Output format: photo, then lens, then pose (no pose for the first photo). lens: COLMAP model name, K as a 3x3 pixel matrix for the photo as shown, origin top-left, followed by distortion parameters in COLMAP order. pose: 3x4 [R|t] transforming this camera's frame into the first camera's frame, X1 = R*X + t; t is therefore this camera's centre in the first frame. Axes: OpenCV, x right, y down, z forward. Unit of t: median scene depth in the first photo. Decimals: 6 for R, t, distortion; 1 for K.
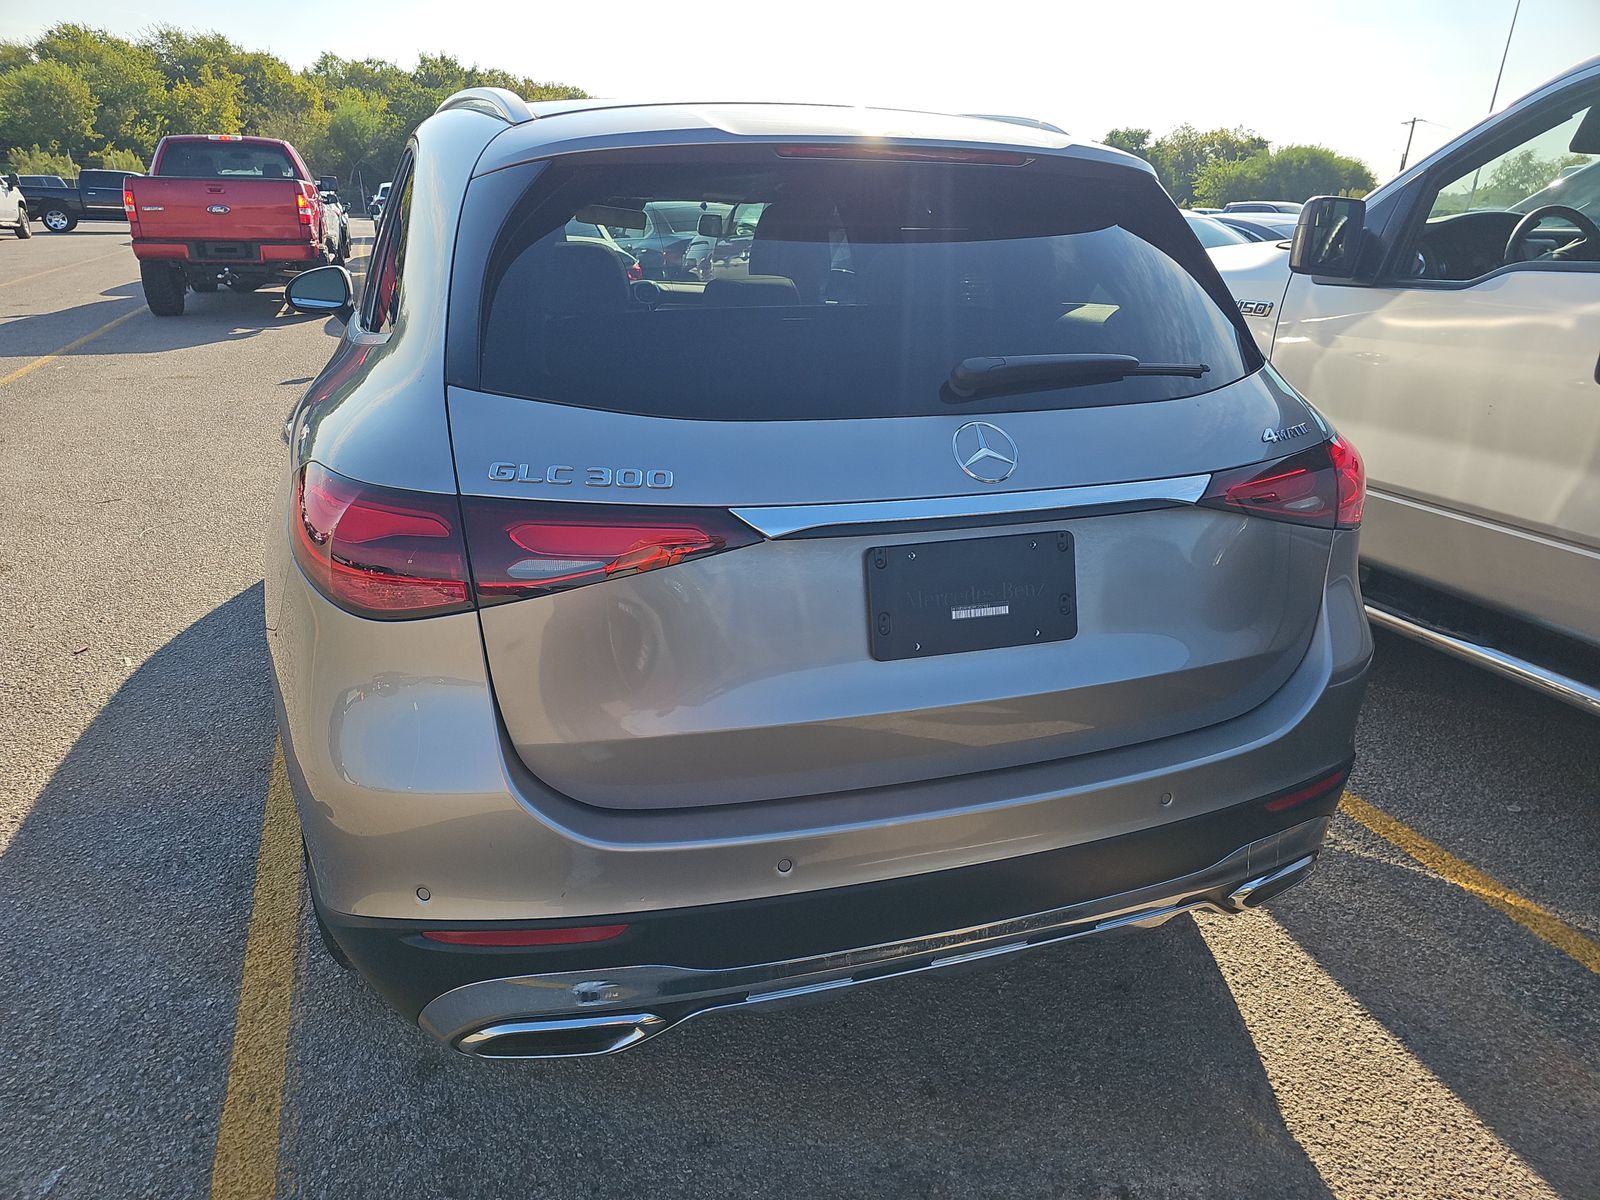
lens RADIAL K [[1075.6, 0, 835.2], [0, 1075.6, 602.5], [0, 0, 1]] dist [-0.004293, -0.003816]
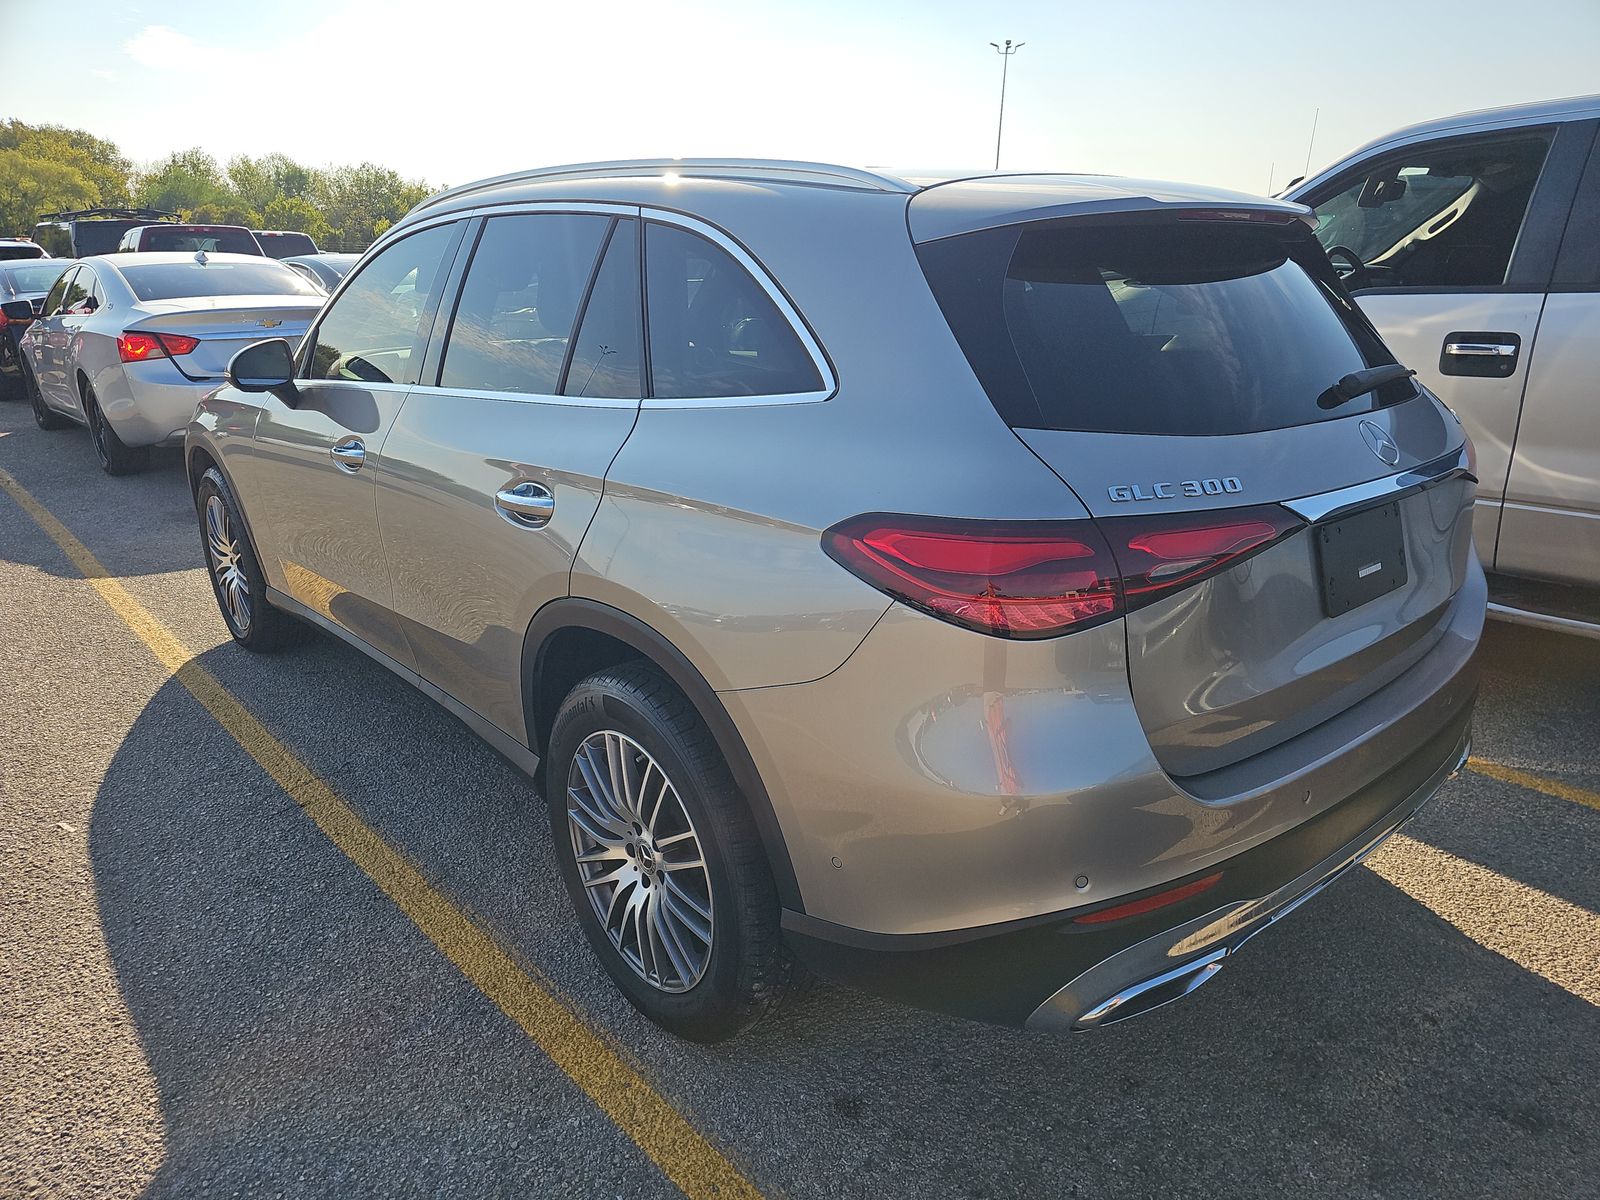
lens RADIAL K [[1075.6, 0, 835.2], [0, 1075.6, 602.5], [0, 0, 1]] dist [-0.004293, -0.003816]
pose [[0.923885, -0.143894, 0.354587, -0.695489], [0.156412, 0.987669, -0.006732, -0.031439], [-0.349246, 0.061681, 0.934999, 0.030111]]
